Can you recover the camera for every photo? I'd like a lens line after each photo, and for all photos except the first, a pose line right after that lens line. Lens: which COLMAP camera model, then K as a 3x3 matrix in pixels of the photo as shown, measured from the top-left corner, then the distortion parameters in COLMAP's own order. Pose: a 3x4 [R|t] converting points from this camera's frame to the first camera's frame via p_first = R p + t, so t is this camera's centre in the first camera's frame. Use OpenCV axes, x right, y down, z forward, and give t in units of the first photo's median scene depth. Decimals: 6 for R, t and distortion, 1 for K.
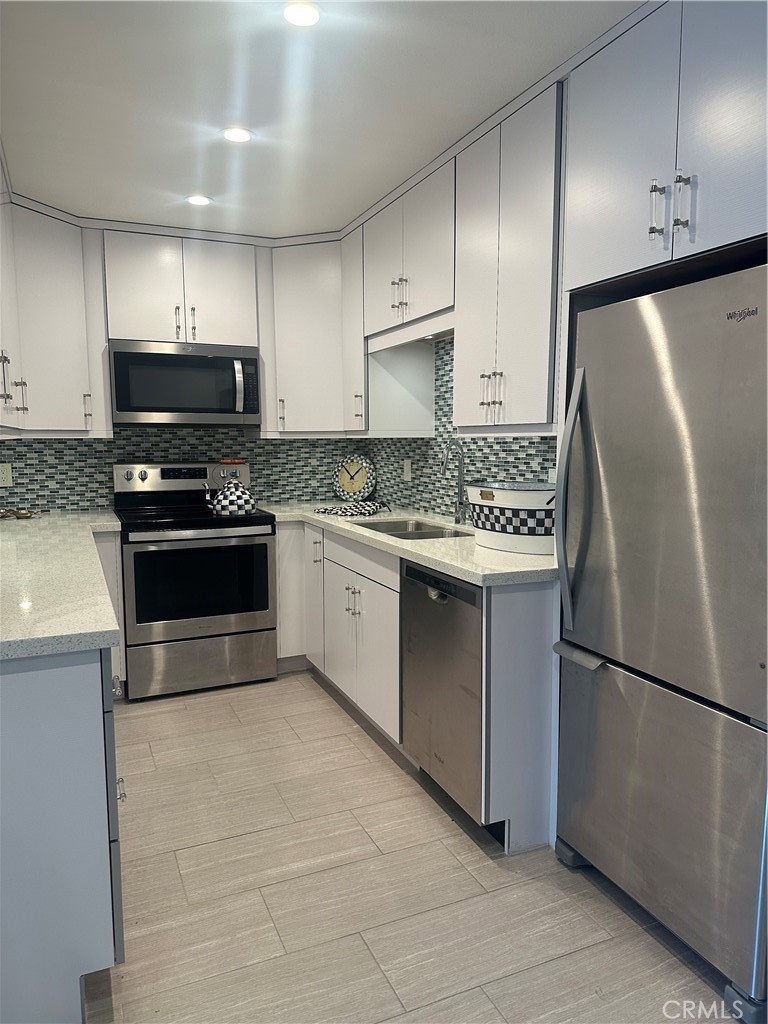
lens RADIAL K [[719.6, 0, 391.6], [0, 719.6, 523.5], [0, 0, 1]] dist [0.070570, -0.067349]
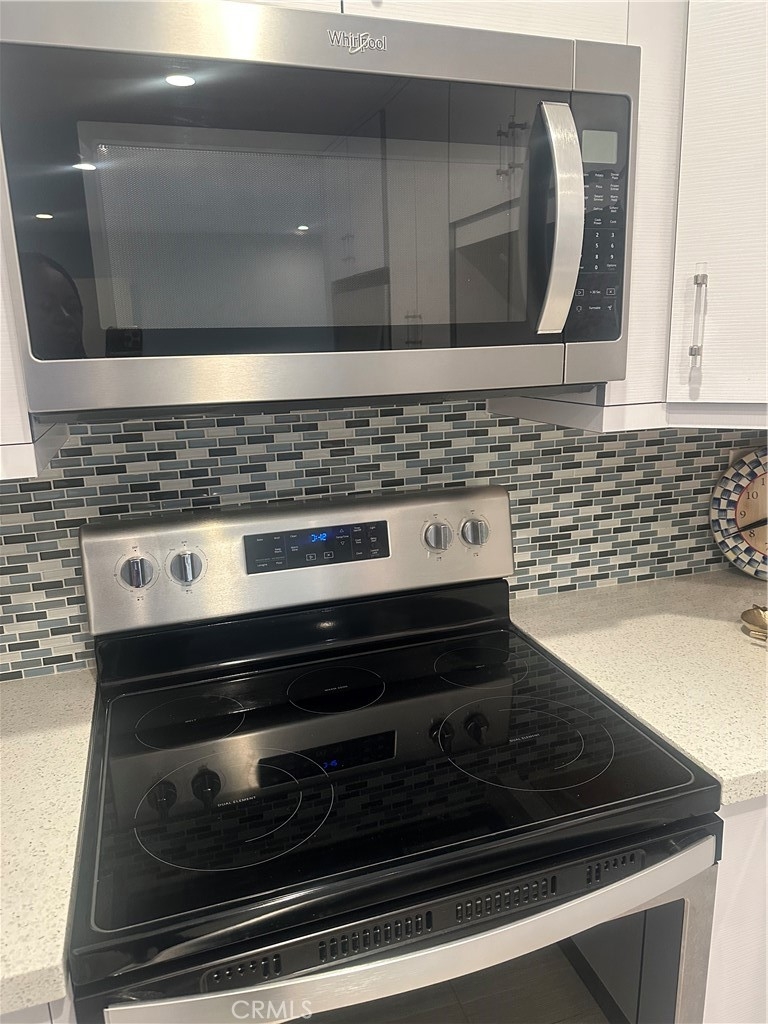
lens RADIAL K [[719.6, 0, 388.0], [0, 719.6, 513.8], [0, 0, 1]] dist [0.070570, -0.067349]
pose [[0.994974, -0.004701, -0.100021, -0.248035], [0.016173, 0.993326, 0.114199, -0.127370], [0.098816, -0.115243, 0.988410, 0.770935]]
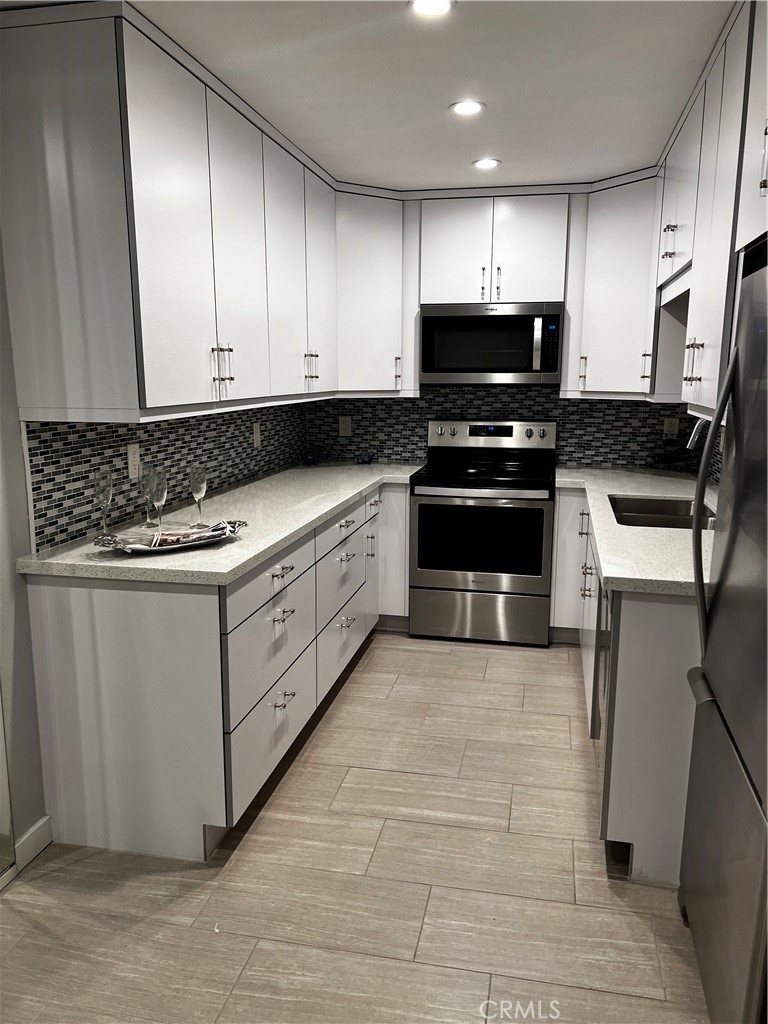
lens RADIAL K [[767.5, 0, 390.3], [0, 767.5, 525.2], [0, 0, 1]] dist [0.049807, -0.035613]
pose [[0.812325, 0.117662, -0.571212, 0.254750], [-0.073723, 0.992297, 0.099557, -0.037815], [0.578526, -0.038761, 0.814742, 0.030768]]
